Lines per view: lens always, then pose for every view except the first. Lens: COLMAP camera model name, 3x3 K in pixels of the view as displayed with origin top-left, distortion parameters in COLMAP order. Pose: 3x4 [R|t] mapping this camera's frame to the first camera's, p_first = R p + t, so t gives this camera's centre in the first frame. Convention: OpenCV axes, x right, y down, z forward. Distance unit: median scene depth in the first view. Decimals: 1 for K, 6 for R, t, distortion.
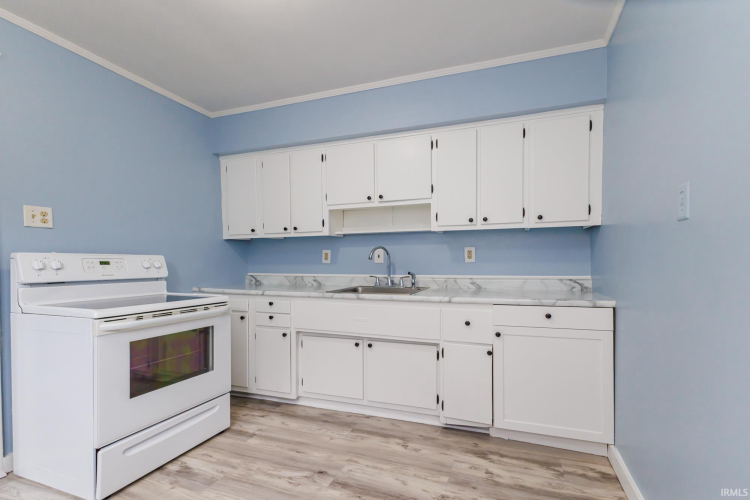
lens RADIAL K [[364.5, 0, 375.1], [0, 364.5, 257.9], [0, 0, 1]] dist [0.000731, 0.000222]
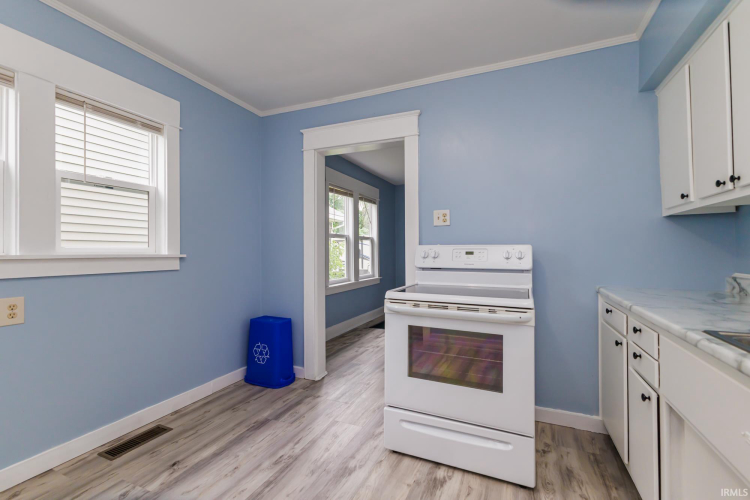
lens RADIAL K [[333.4, 0, 372.5], [0, 333.4, 244.8], [0, 0, 1]] dist [0.011590, 0.000055]
pose [[-0.055427, -0.015568, -0.998341, 0.292805], [0.014412, 0.999762, -0.016390, 0.001755], [0.998359, -0.015297, -0.055190, 0.795068]]
